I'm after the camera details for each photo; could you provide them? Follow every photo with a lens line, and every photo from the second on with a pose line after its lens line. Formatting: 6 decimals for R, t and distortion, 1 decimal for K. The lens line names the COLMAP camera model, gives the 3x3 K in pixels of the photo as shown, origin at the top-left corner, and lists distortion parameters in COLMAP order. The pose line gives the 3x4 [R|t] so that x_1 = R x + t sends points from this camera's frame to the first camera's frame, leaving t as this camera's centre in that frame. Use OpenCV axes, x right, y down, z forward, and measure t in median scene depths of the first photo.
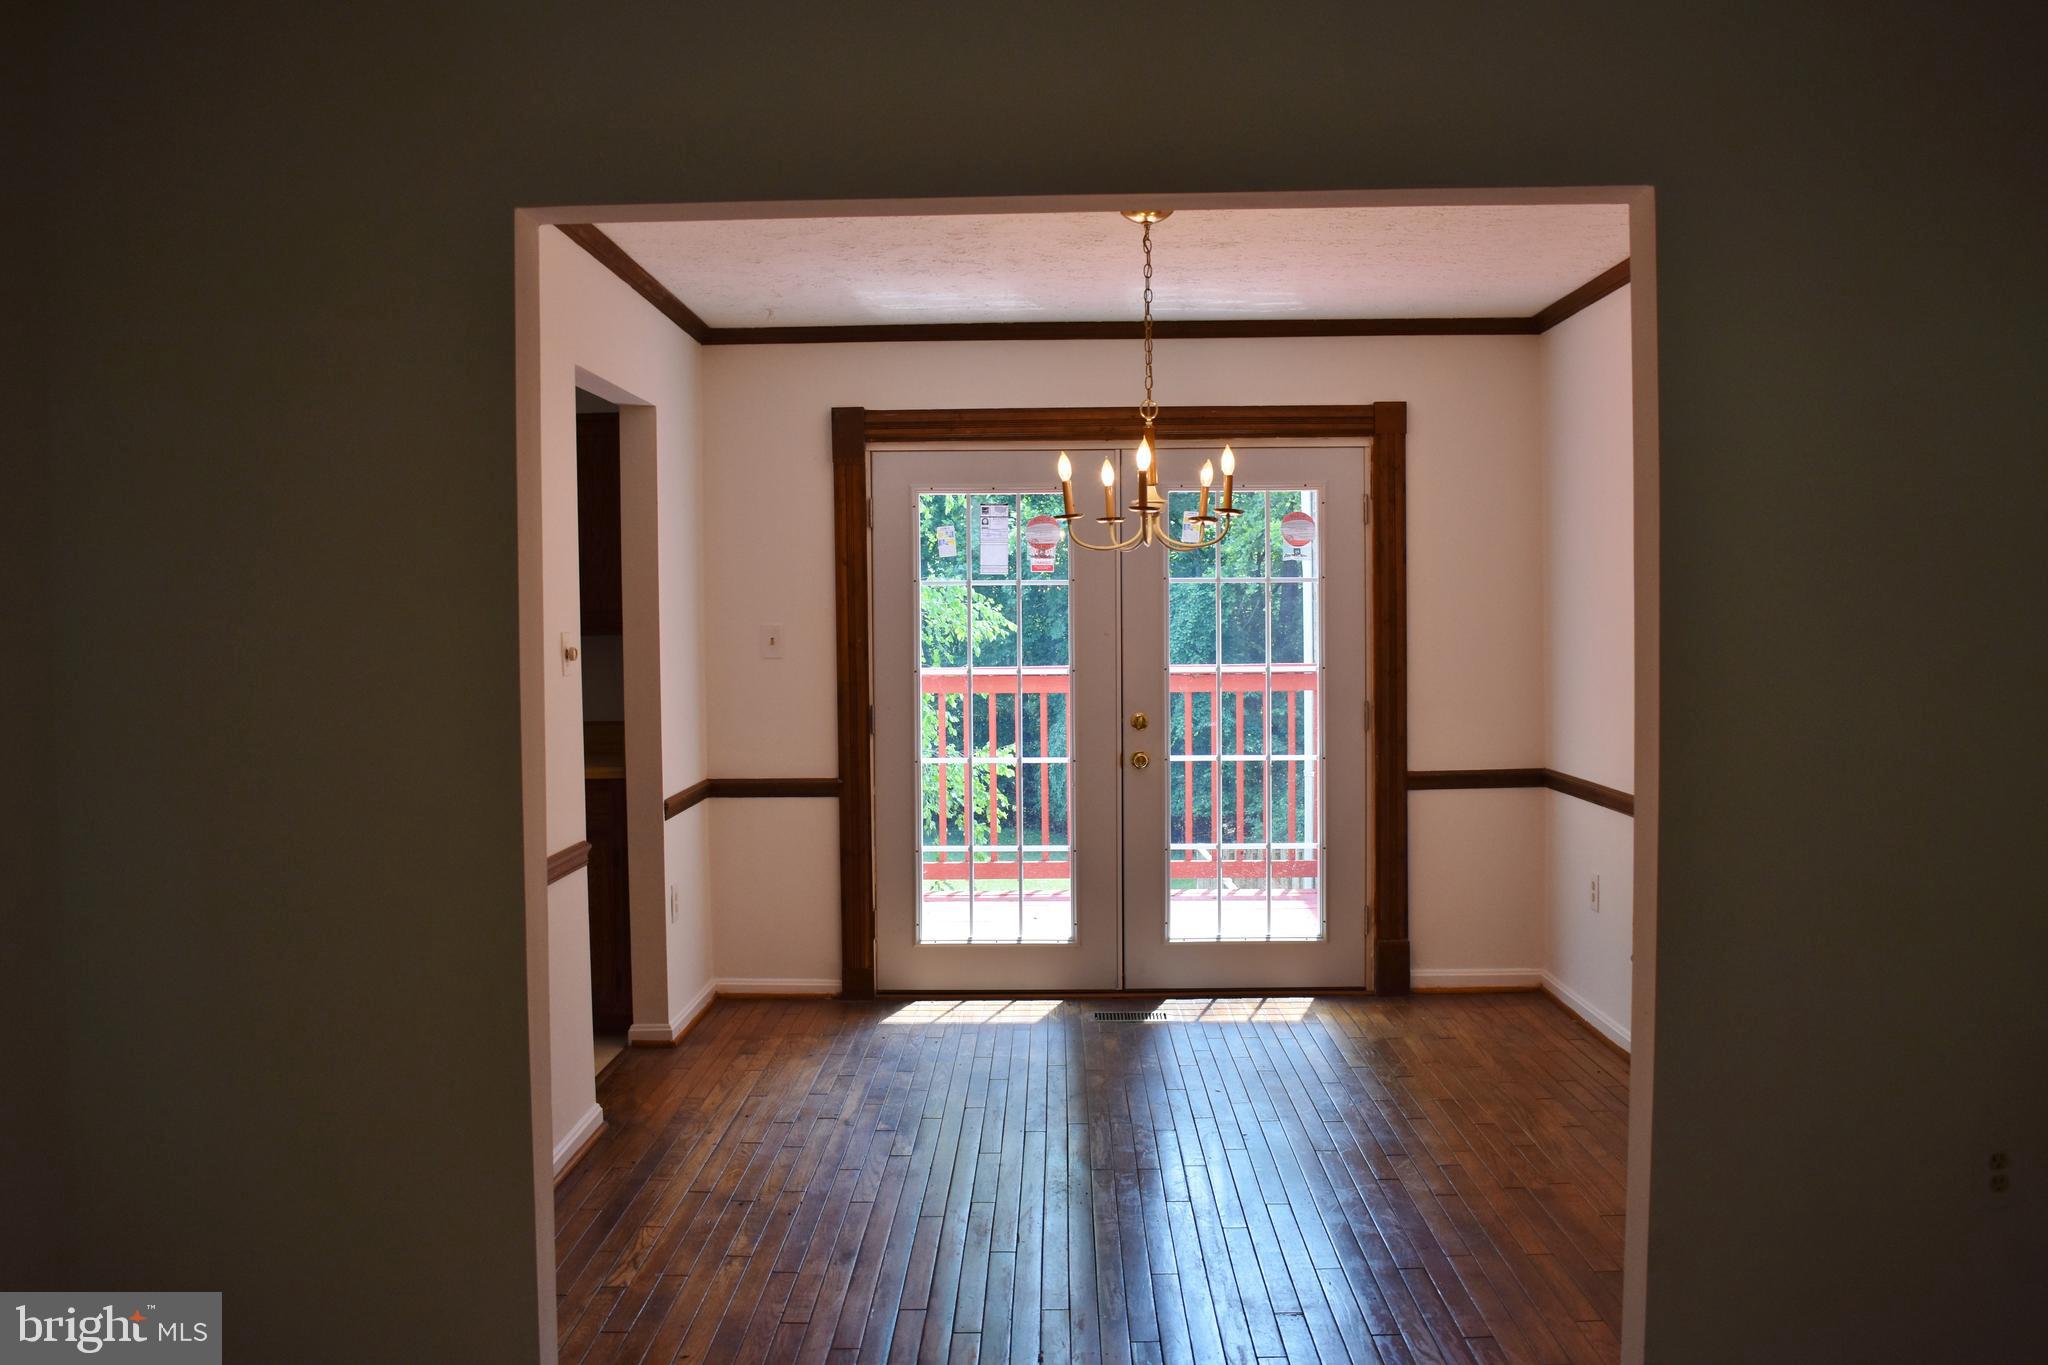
lens RADIAL K [[1701.8, 0, 1024.0], [0, 1701.8, 682.5], [0, 0, 1]] dist [-0.068846, 0.003731]
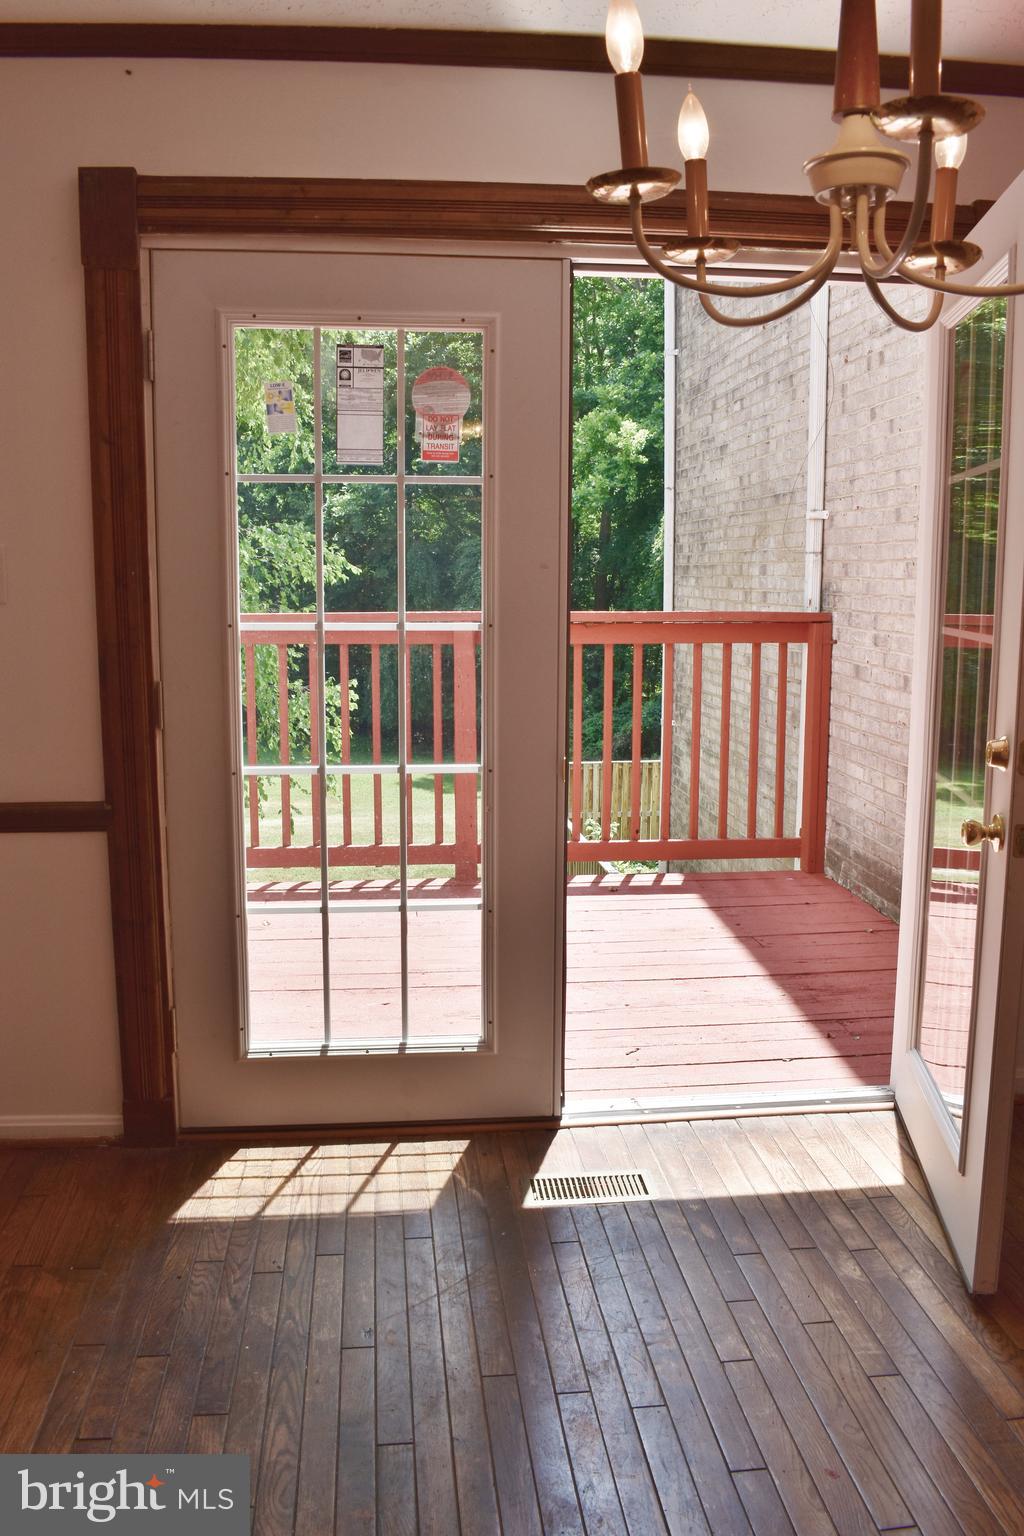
lens RADIAL K [[1276.4, 0, 512.0], [0, 1276.4, 768.0], [0, 0, 1]] dist [-0.068846, 0.003731]
pose [[0.992590, -0.007854, 0.121254, -0.019790], [-0.006325, 0.993216, 0.116112, -0.009098], [-0.121343, -0.116019, 0.985807, 0.535305]]
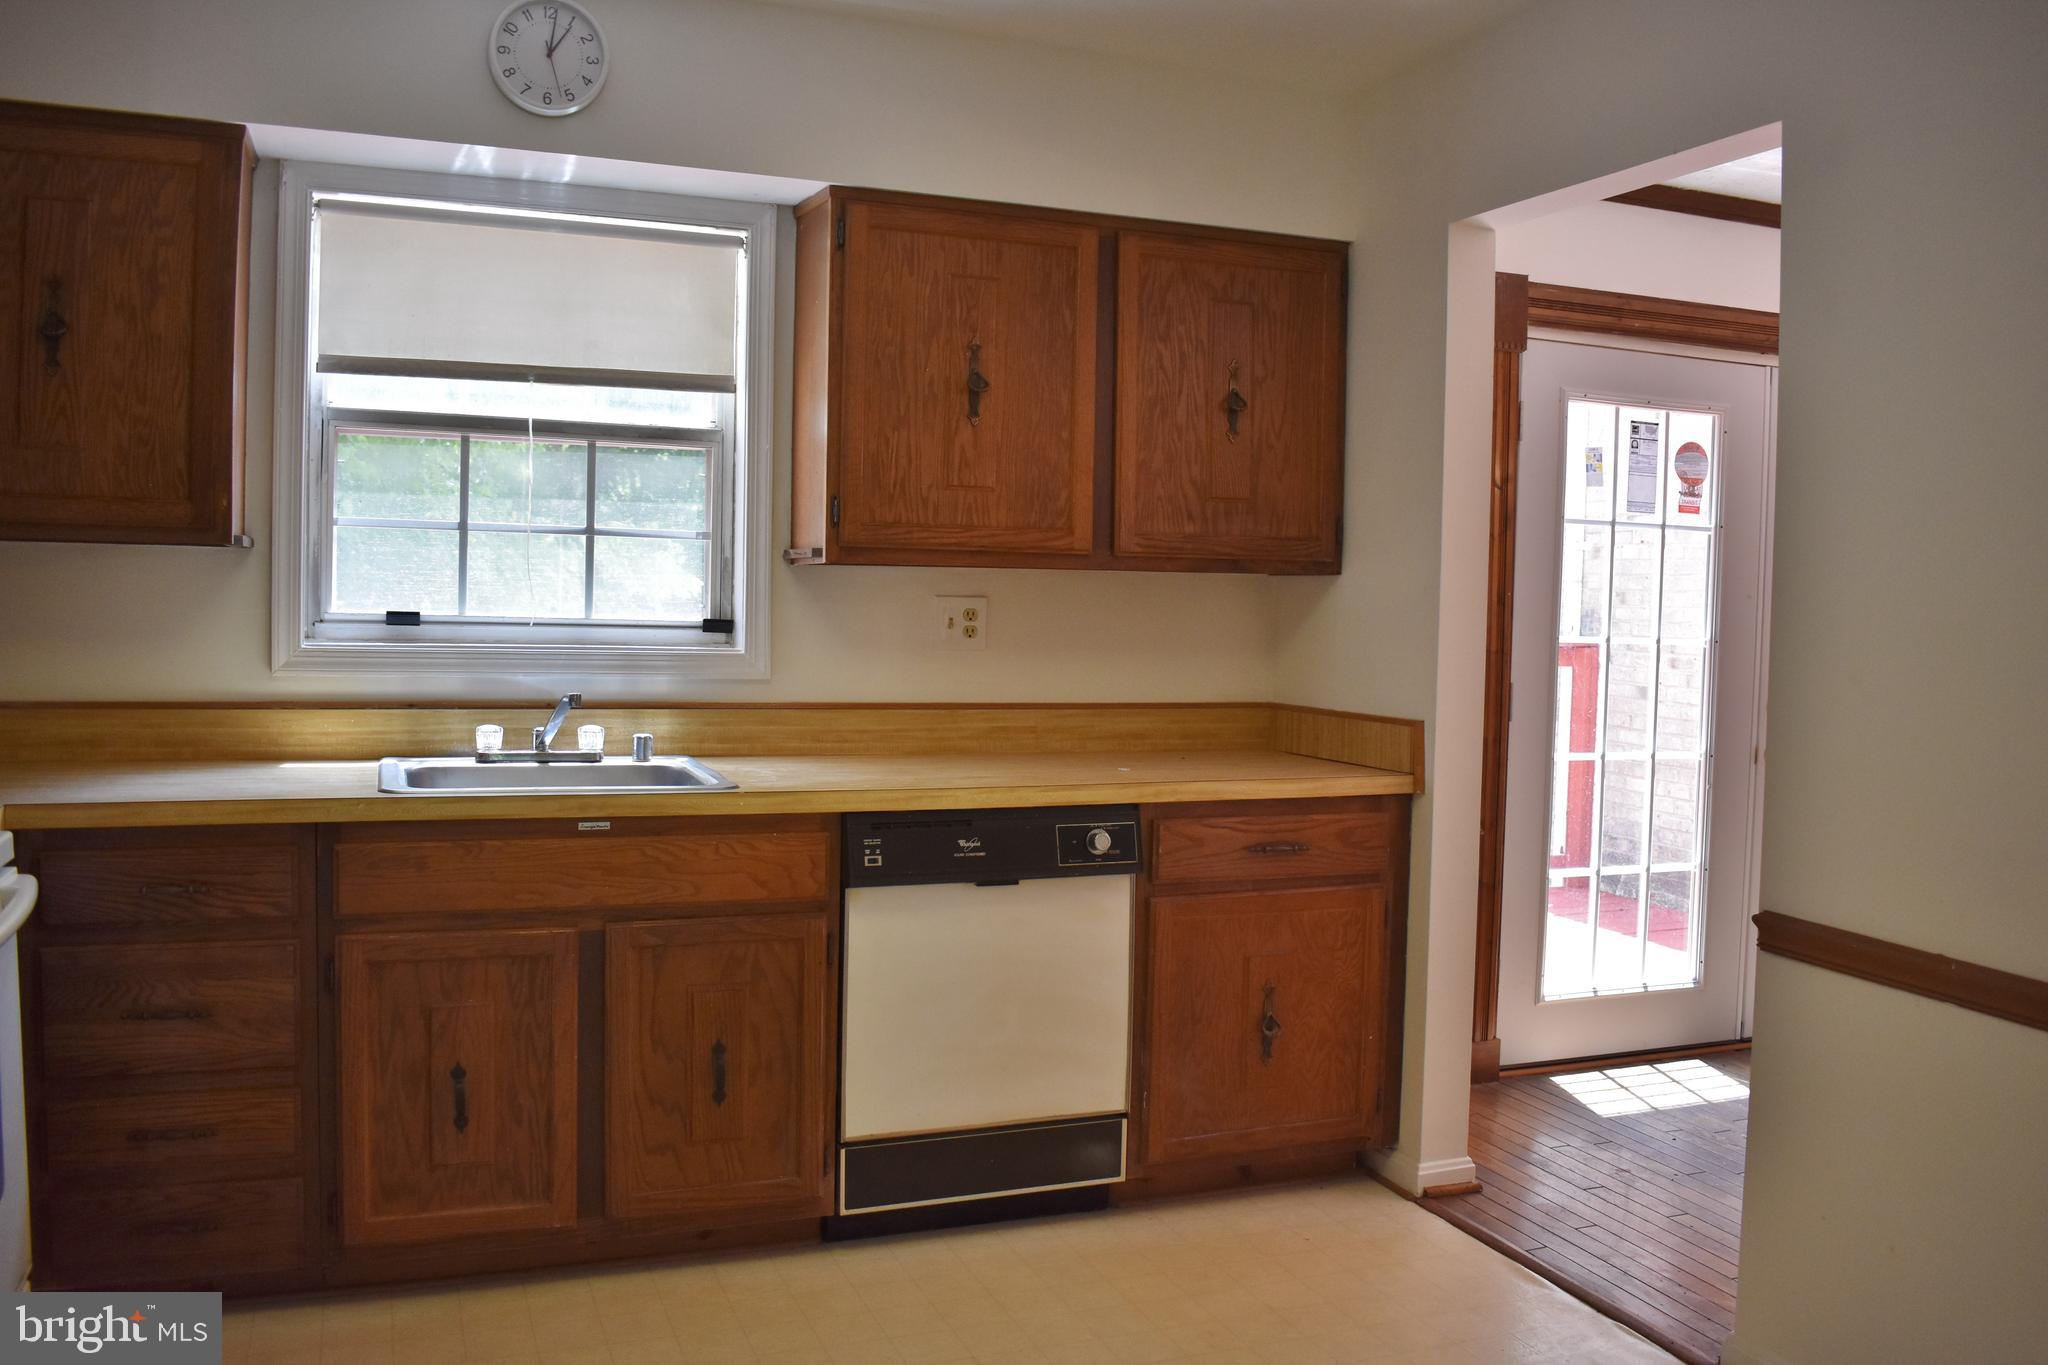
lens RADIAL K [[1701.8, 0, 1024.0], [0, 1701.8, 682.5], [0, 0, 1]] dist [-0.068846, 0.003731]
pose [[0.917299, 0.012029, 0.398017, -0.574631], [-0.021384, 0.999589, 0.019072, 0.003803], [-0.397625, -0.026006, 0.917180, 0.411254]]
